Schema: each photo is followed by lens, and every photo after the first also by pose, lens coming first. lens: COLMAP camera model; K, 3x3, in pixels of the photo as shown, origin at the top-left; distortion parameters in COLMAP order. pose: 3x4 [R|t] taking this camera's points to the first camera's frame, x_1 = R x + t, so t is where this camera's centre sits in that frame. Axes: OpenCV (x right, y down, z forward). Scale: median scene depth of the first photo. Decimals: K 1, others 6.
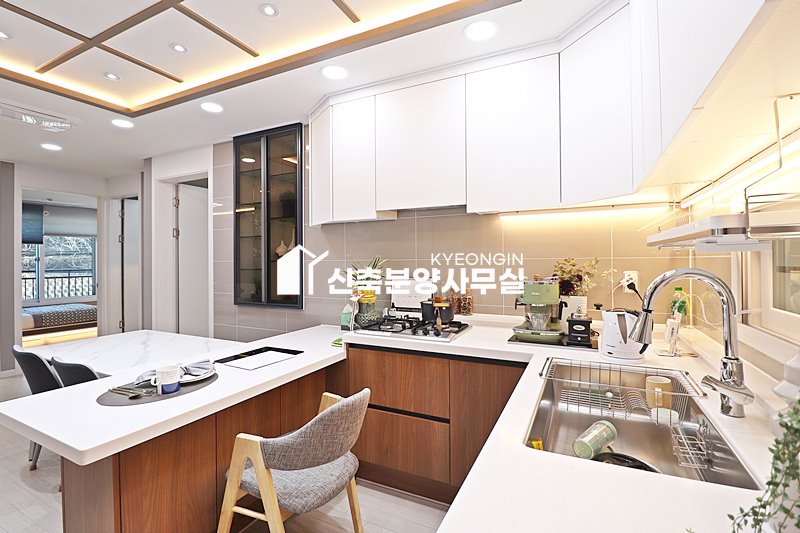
lens RADIAL K [[370.0, 0, 384.7], [0, 370.0, 258.8], [0, 0, 1]] dist [-0.005870, -0.008453]
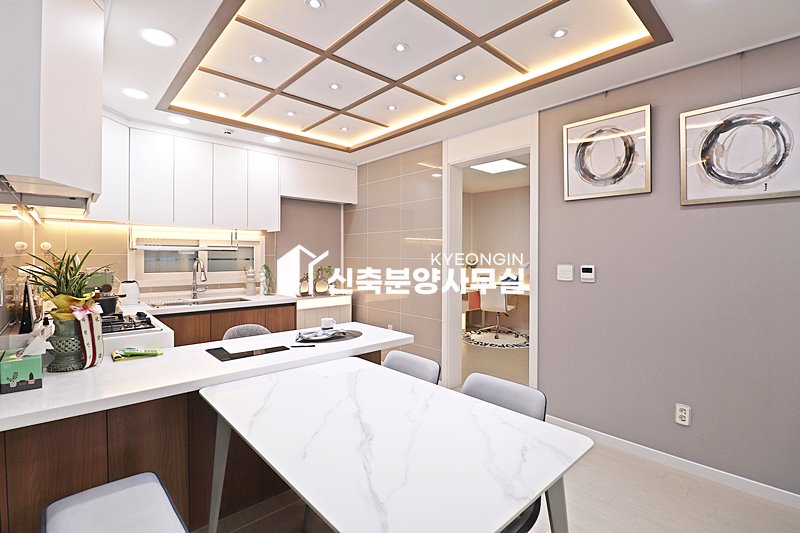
lens RADIAL K [[370.0, 0, 402.2], [0, 370.0, 259.1], [0, 0, 1]] dist [-0.005870, -0.008453]
pose [[-0.938374, -0.003470, 0.345605, -1.113454], [-0.003301, 0.999994, 0.001078, 0.006547], [-0.345607, -0.000129, -0.938379, 1.853438]]
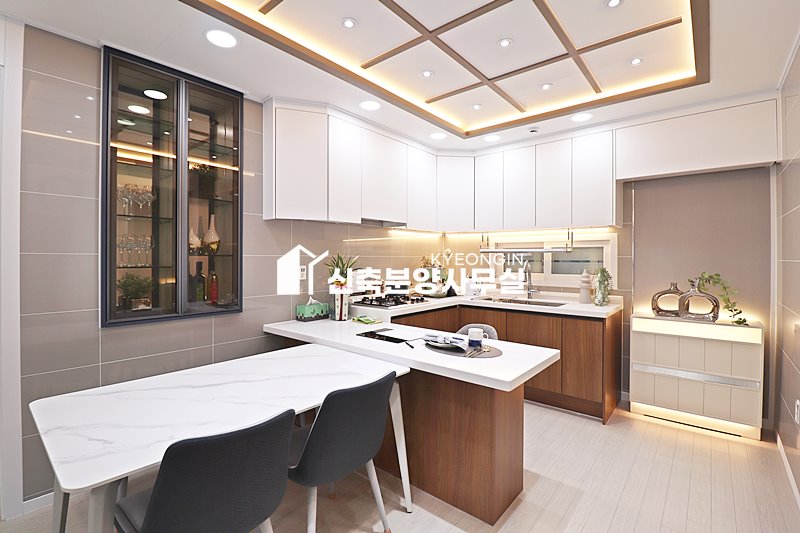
lens RADIAL K [[370.0, 0, 401.1], [0, 370.0, 260.1], [0, 0, 1]] dist [-0.005870, -0.008453]
pose [[0.227686, 0.000562, 0.973735, -1.533761], [-0.013013, 0.999912, 0.002465, 0.013050], [-0.973648, -0.013233, 0.227673, 0.705332]]
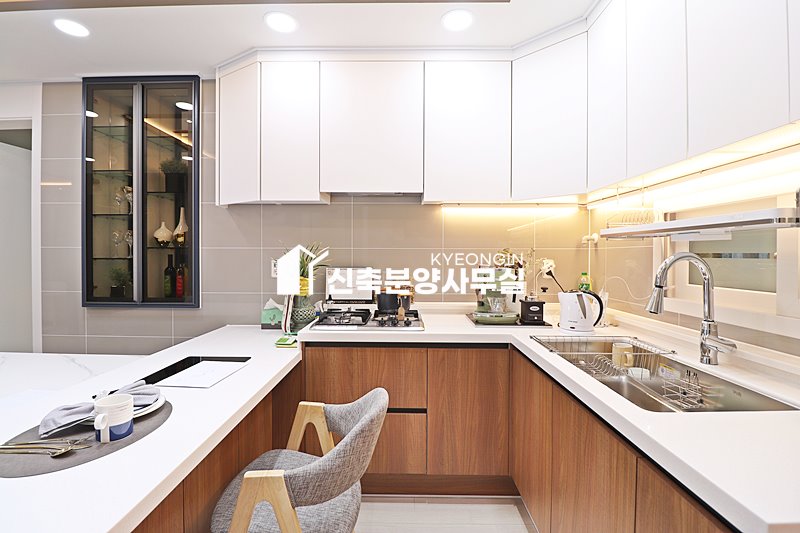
lens RADIAL K [[370.0, 0, 398.3], [0, 370.0, 258.5], [0, 0, 1]] dist [-0.005870, -0.008453]
pose [[0.899851, 0.006773, 0.436146, -0.286139], [-0.012777, 0.999860, 0.010836, 0.021360], [-0.436011, -0.015323, 0.899811, 0.134465]]
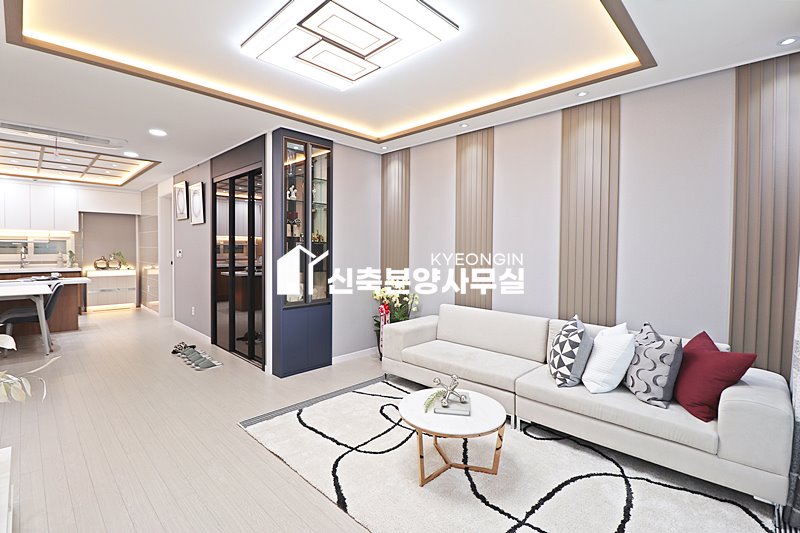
lens RADIAL K [[370.0, 0, 400.0], [0, 370.0, 257.2], [0, 0, 1]] dist [-0.005870, -0.008453]
pose [[-0.954001, -0.011517, 0.299581, -3.845962], [-0.007550, 0.999868, 0.014396, 0.030736], [-0.299708, 0.011472, -0.953962, 2.647864]]
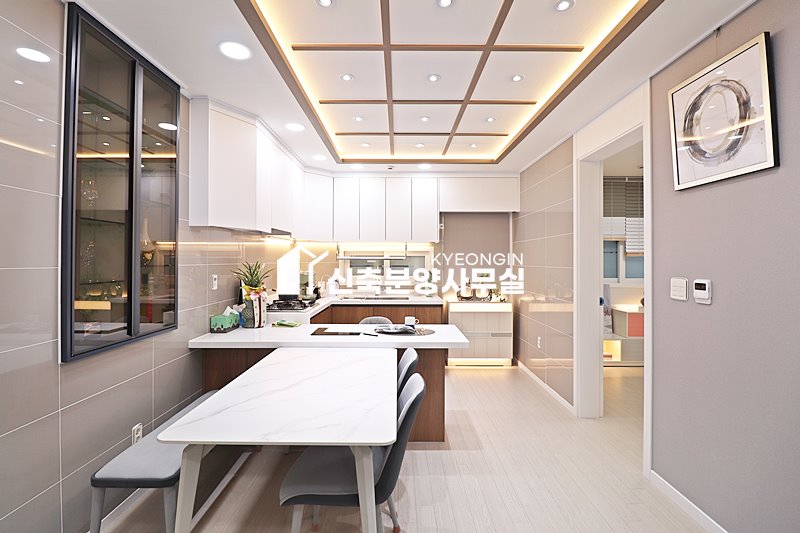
lens RADIAL K [[370.0, 0, 401.4], [0, 370.0, 258.9], [0, 0, 1]] dist [-0.005870, -0.008453]
pose [[-0.459713, 0.006619, 0.888043, -1.766504], [-0.008631, 0.999892, -0.011921, -0.006472], [-0.888026, -0.013145, -0.459606, 1.473630]]
